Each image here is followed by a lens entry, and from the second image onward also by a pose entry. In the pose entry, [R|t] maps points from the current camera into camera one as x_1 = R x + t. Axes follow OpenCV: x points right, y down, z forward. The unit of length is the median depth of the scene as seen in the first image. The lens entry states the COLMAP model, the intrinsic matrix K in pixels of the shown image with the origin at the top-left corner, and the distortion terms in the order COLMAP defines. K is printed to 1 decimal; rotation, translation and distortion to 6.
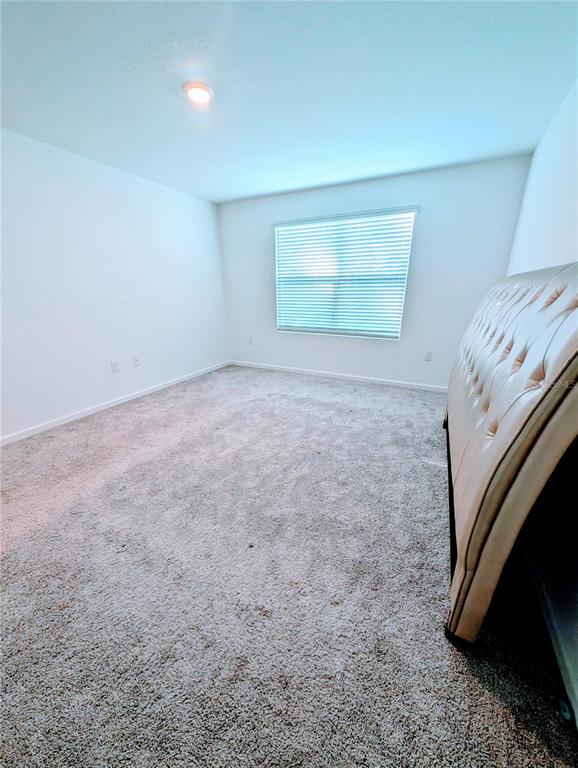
lens RADIAL K [[290.9, 0, 296.6], [0, 290.9, 383.8], [0, 0, 1]] dist [0.001867, 0.000336]
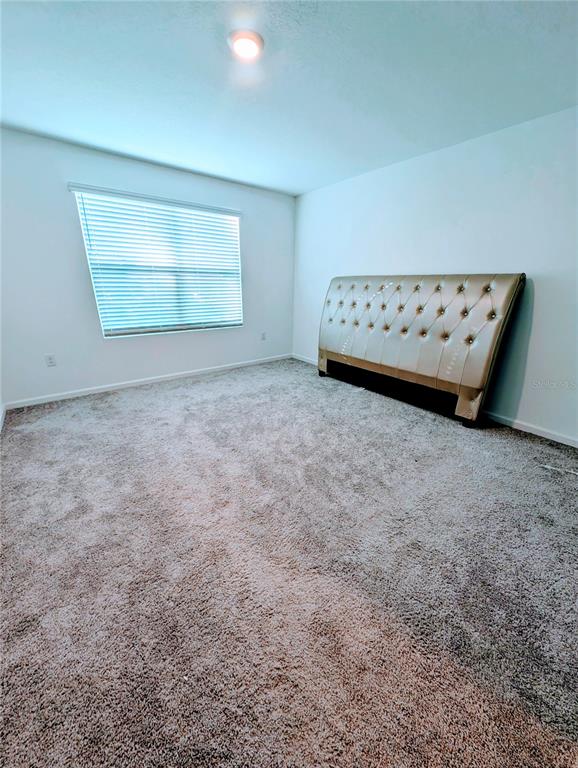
lens RADIAL K [[290.9, 0, 275.0], [0, 290.9, 386.5], [0, 0, 1]] dist [0.001867, 0.000336]
pose [[0.444955, -0.290964, 0.846968, -0.613755], [0.265306, 0.946122, 0.185648, -0.097593], [-0.855352, 0.142101, 0.498177, 0.317345]]
